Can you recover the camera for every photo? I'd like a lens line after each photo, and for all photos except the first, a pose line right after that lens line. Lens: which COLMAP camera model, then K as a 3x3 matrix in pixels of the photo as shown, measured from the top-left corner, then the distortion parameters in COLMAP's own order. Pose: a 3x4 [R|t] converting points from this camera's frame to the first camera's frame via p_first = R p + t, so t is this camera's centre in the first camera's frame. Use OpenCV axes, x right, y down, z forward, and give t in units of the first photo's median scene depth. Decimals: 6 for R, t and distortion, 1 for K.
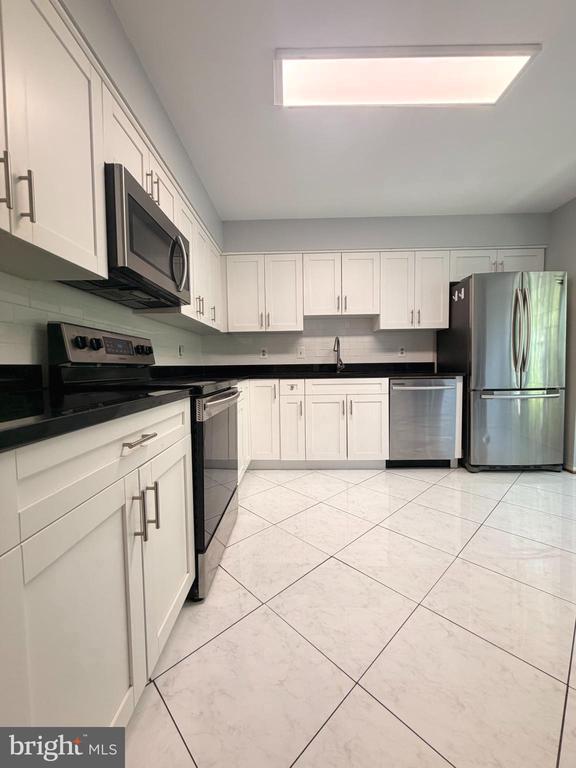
lens RADIAL K [[304.5, 0, 288.5], [0, 304.5, 381.8], [0, 0, 1]] dist [-0.000714, 0.000210]
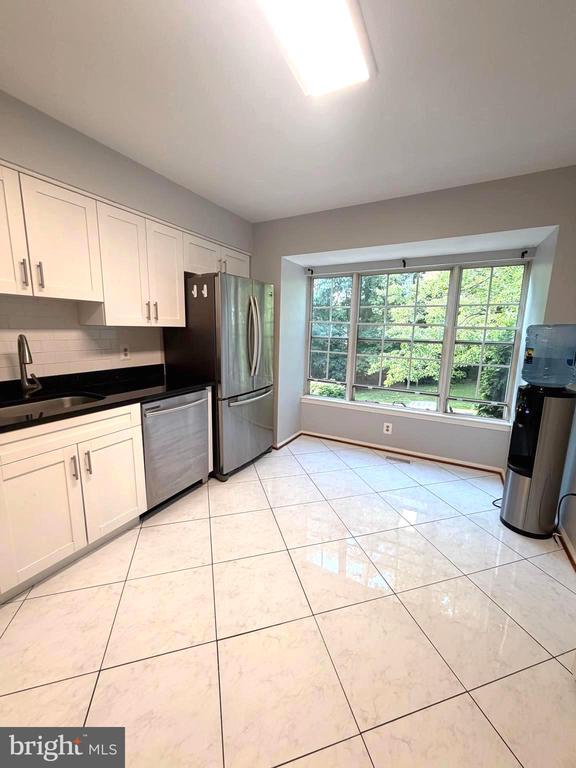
lens RADIAL K [[304.5, 0, 288.7], [0, 304.5, 383.4], [0, 0, 1]] dist [-0.000714, 0.000210]
pose [[0.468824, -0.131172, 0.873498, -0.105328], [0.020938, 0.990284, 0.137472, -0.133829], [-0.883044, -0.046161, 0.467015, 0.346429]]
